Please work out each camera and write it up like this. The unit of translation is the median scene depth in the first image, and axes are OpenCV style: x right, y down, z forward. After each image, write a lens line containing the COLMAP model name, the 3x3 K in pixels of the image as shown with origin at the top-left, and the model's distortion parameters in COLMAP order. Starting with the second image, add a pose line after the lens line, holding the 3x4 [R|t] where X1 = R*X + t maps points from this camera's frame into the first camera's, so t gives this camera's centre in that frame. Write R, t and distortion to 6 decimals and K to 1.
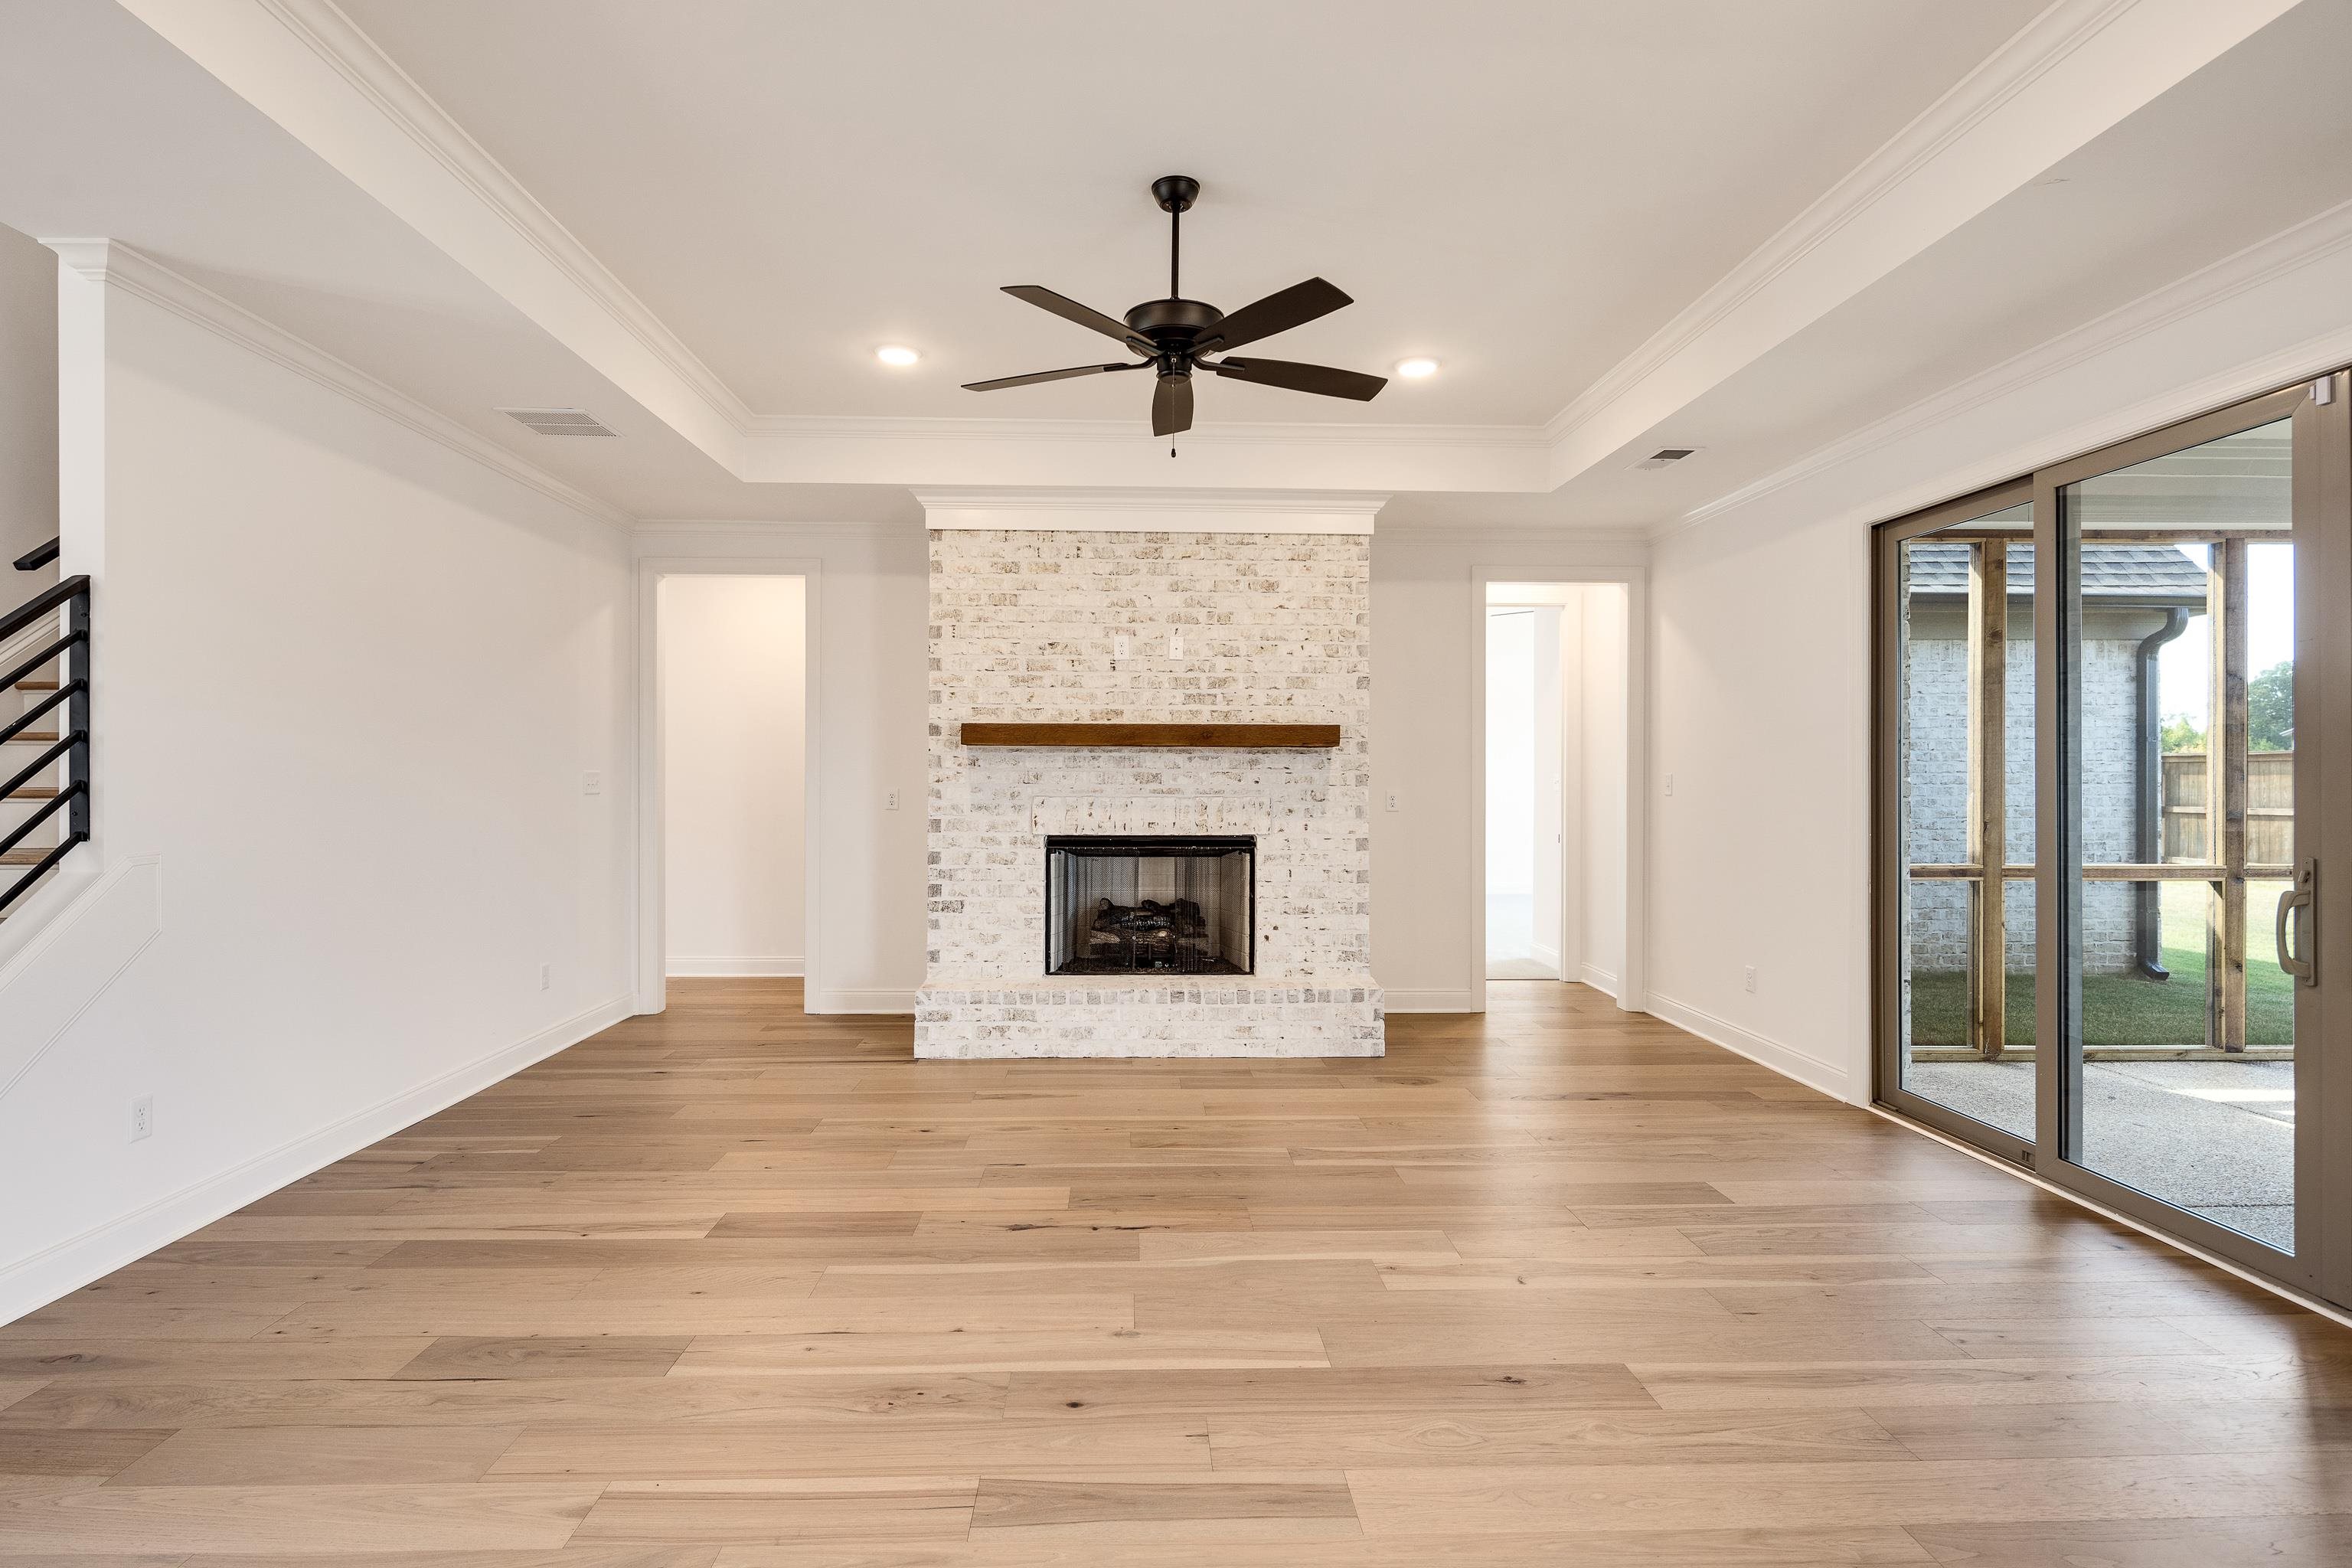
lens RADIAL K [[1139.4, 0, 1162.9], [0, 1139.4, 770.2], [0, 0, 1]] dist [0.009084, -0.005874]
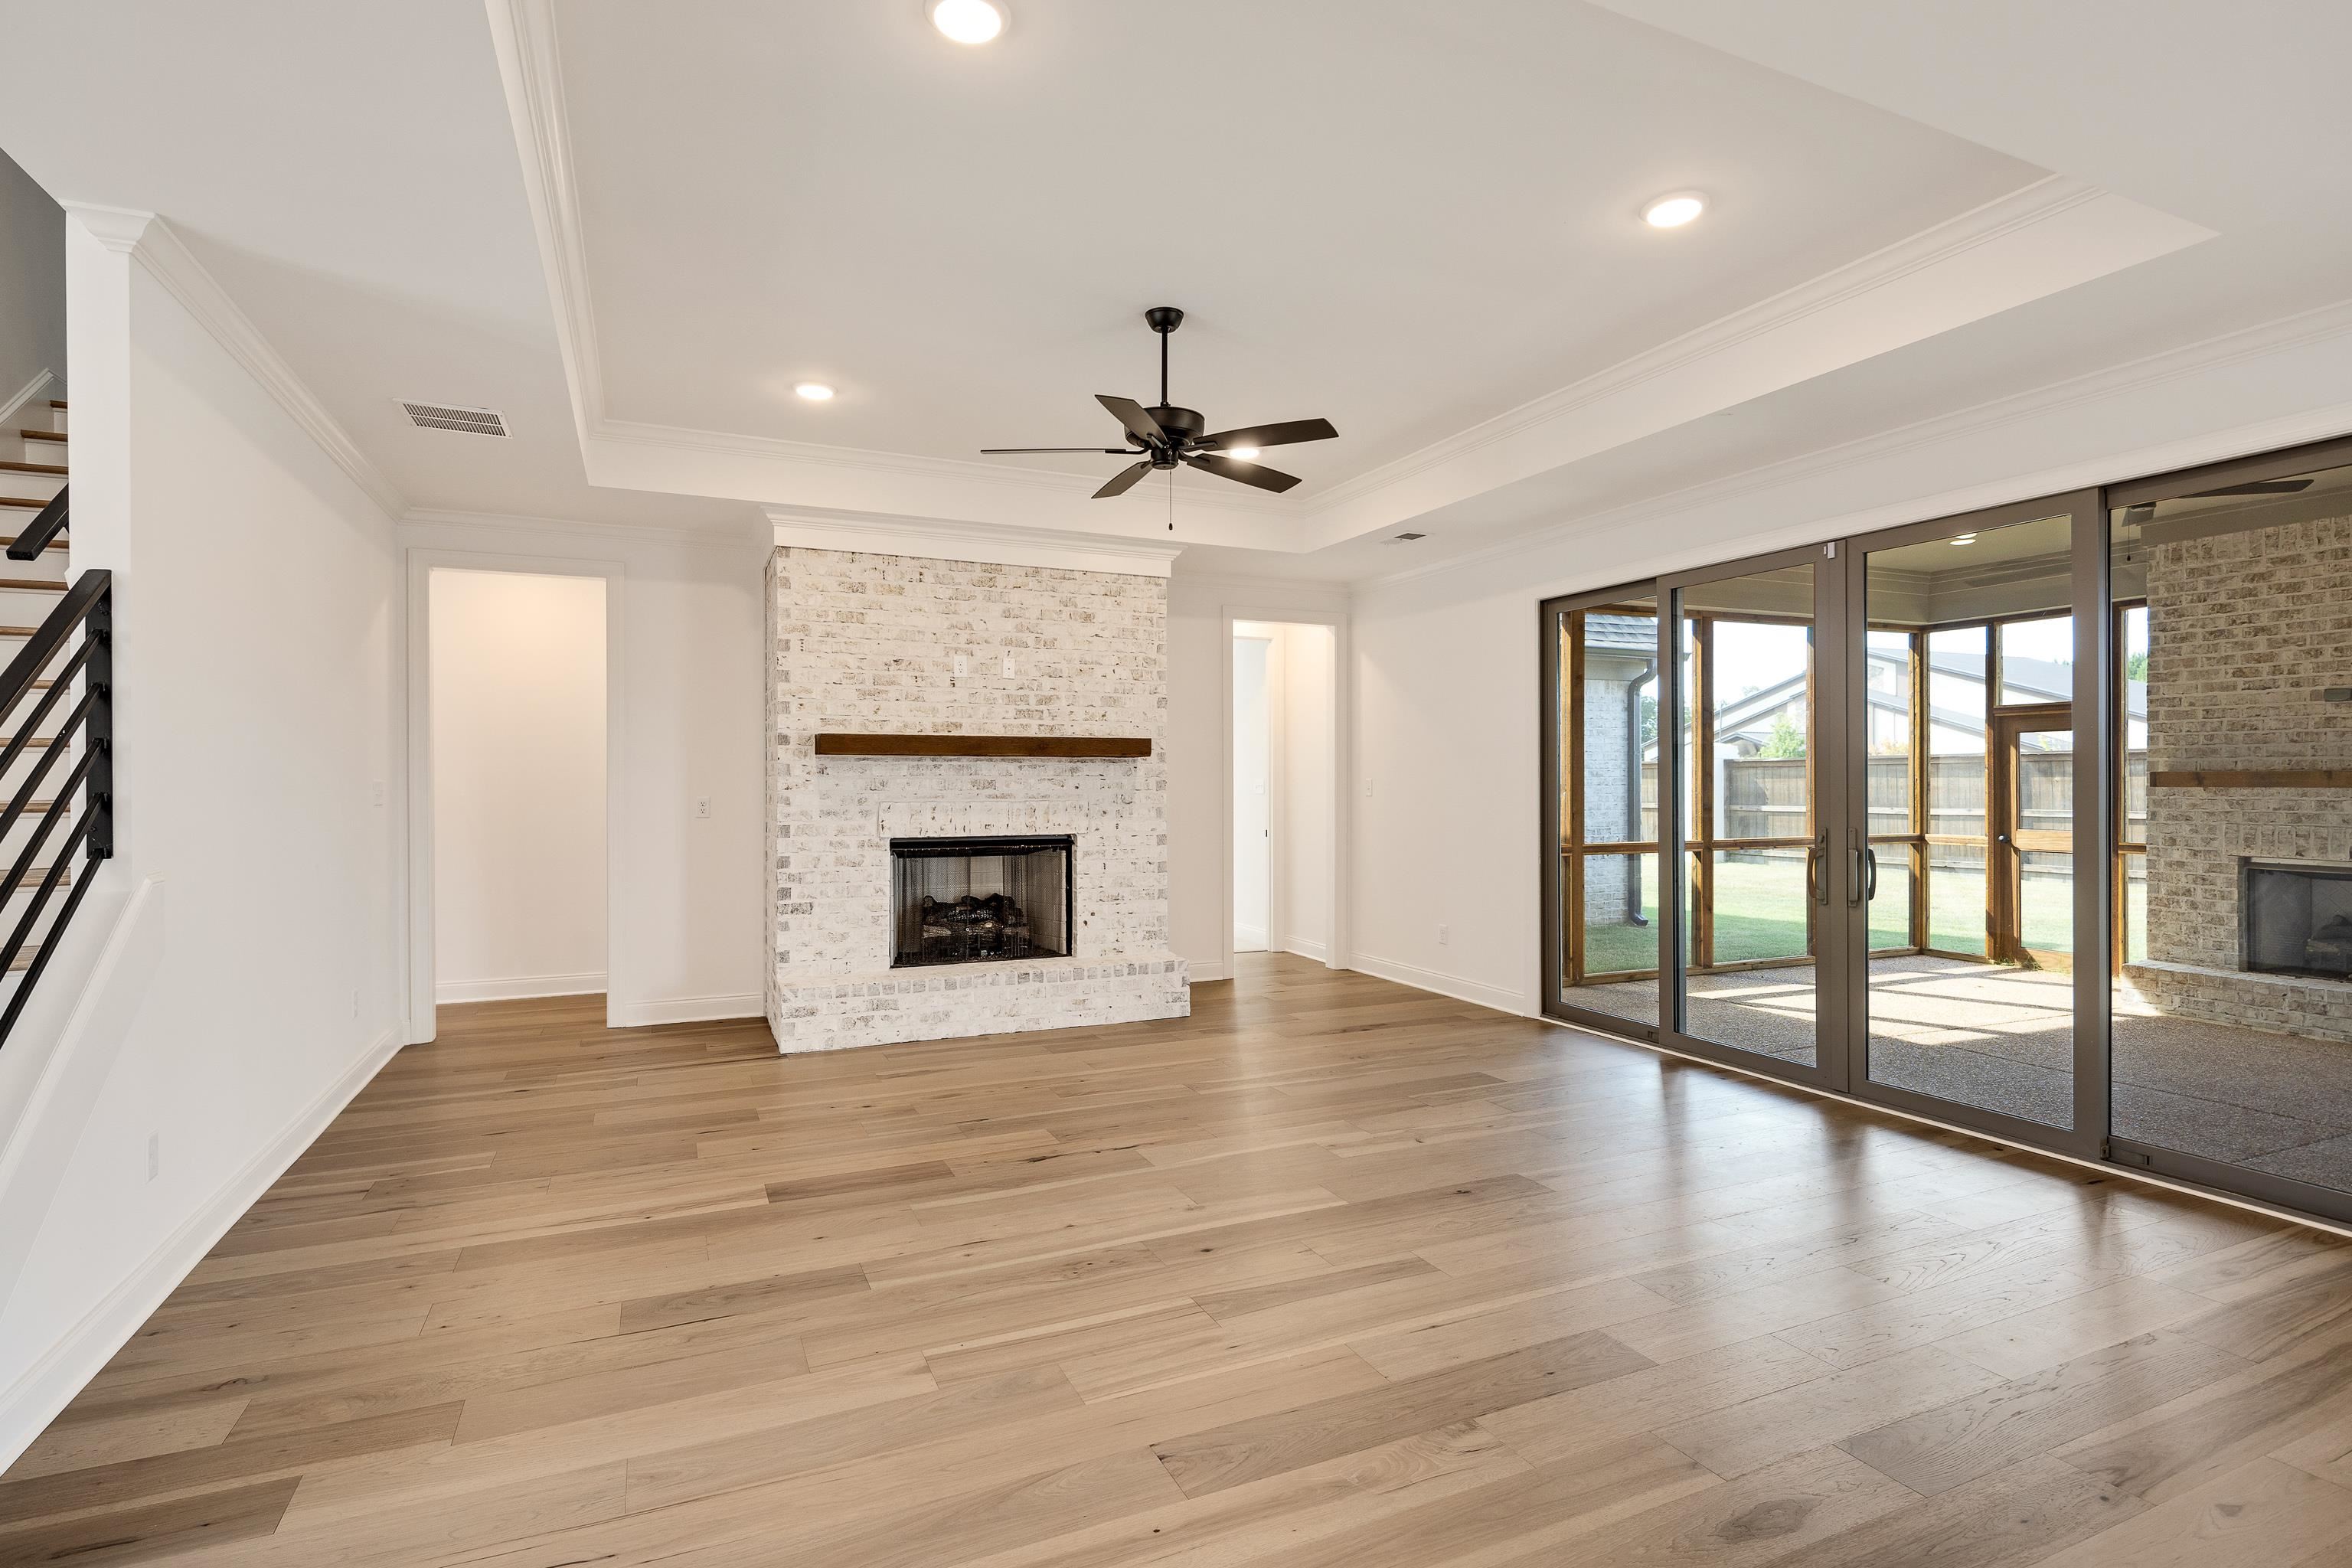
lens RADIAL K [[1139.4, 0, 1169.9], [0, 1139.4, 779.3], [0, 0, 1]] dist [0.009084, -0.005874]
pose [[0.925030, -0.003766, 0.379875, -0.280083], [0.002851, 0.999992, 0.002971, -0.001106], [-0.379883, -0.001665, 0.925033, -0.100291]]
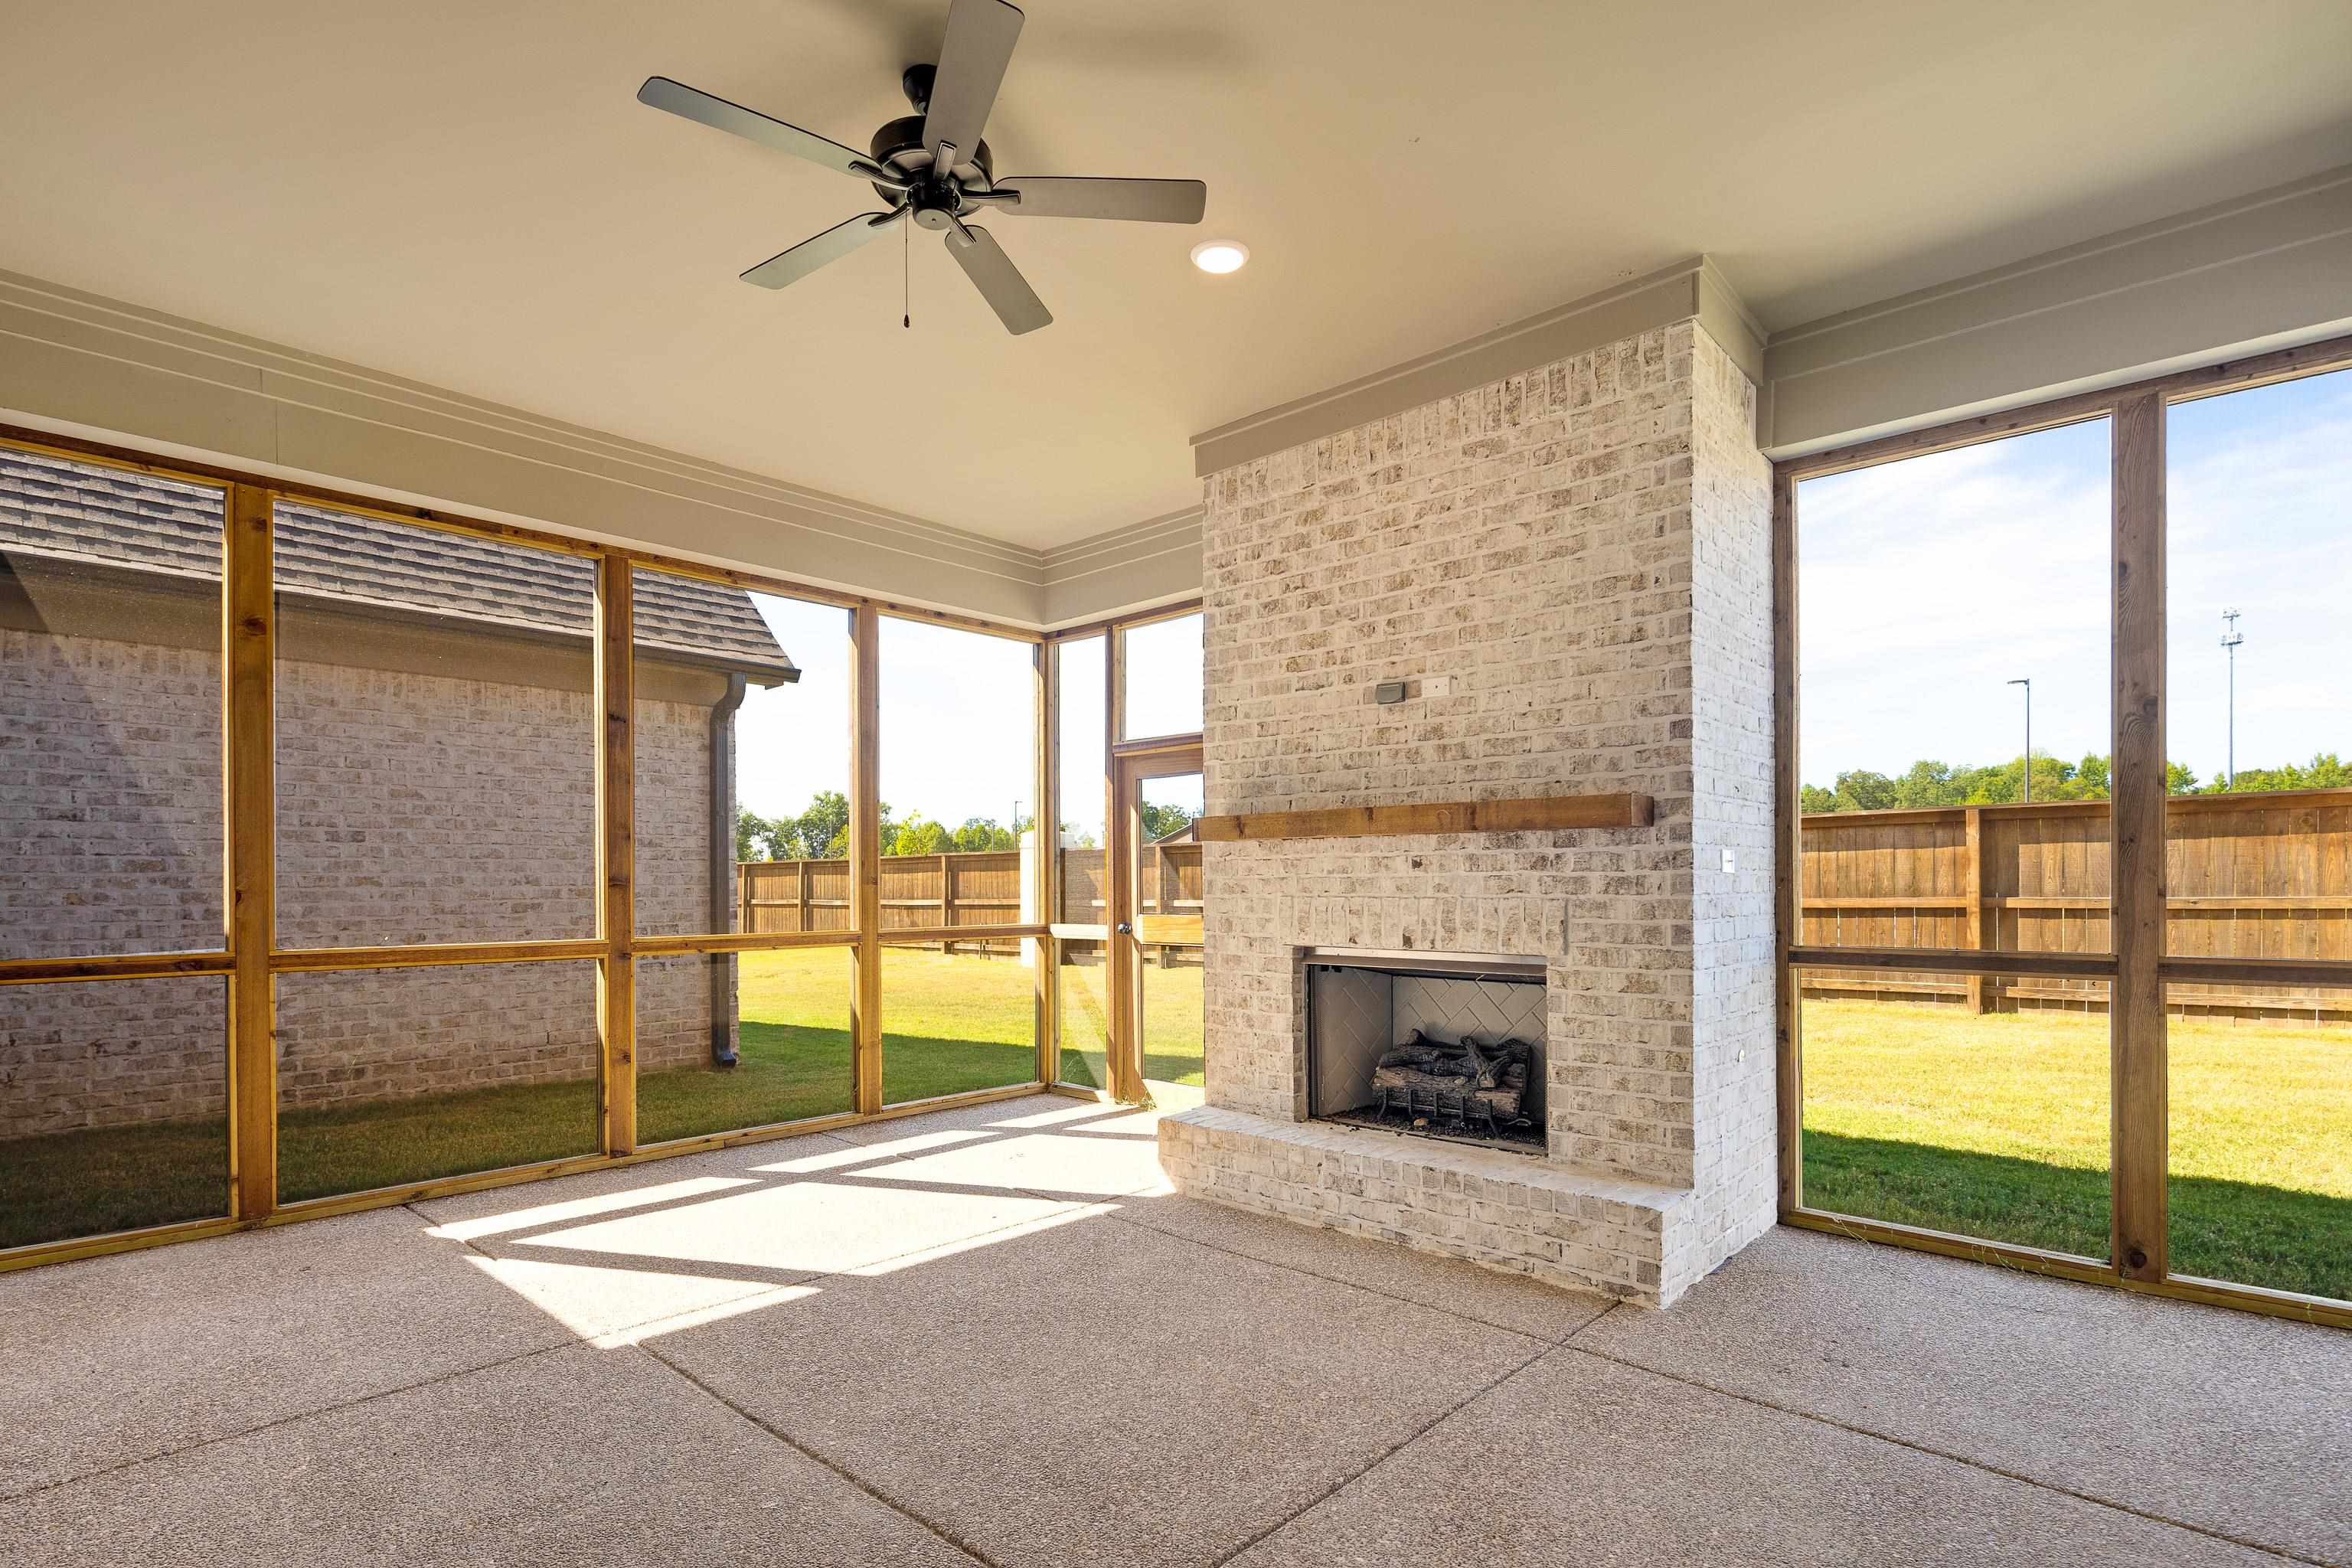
lens RADIAL K [[1139.4, 0, 1184.0], [0, 1139.4, 888.6], [0, 0, 1]] dist [0.009084, -0.005874]
pose [[0.697034, -0.007083, 0.717003, 0.681541], [0.003903, 0.999974, 0.006084, 0.046205], [-0.717028, -0.001442, 0.697043, 0.109778]]
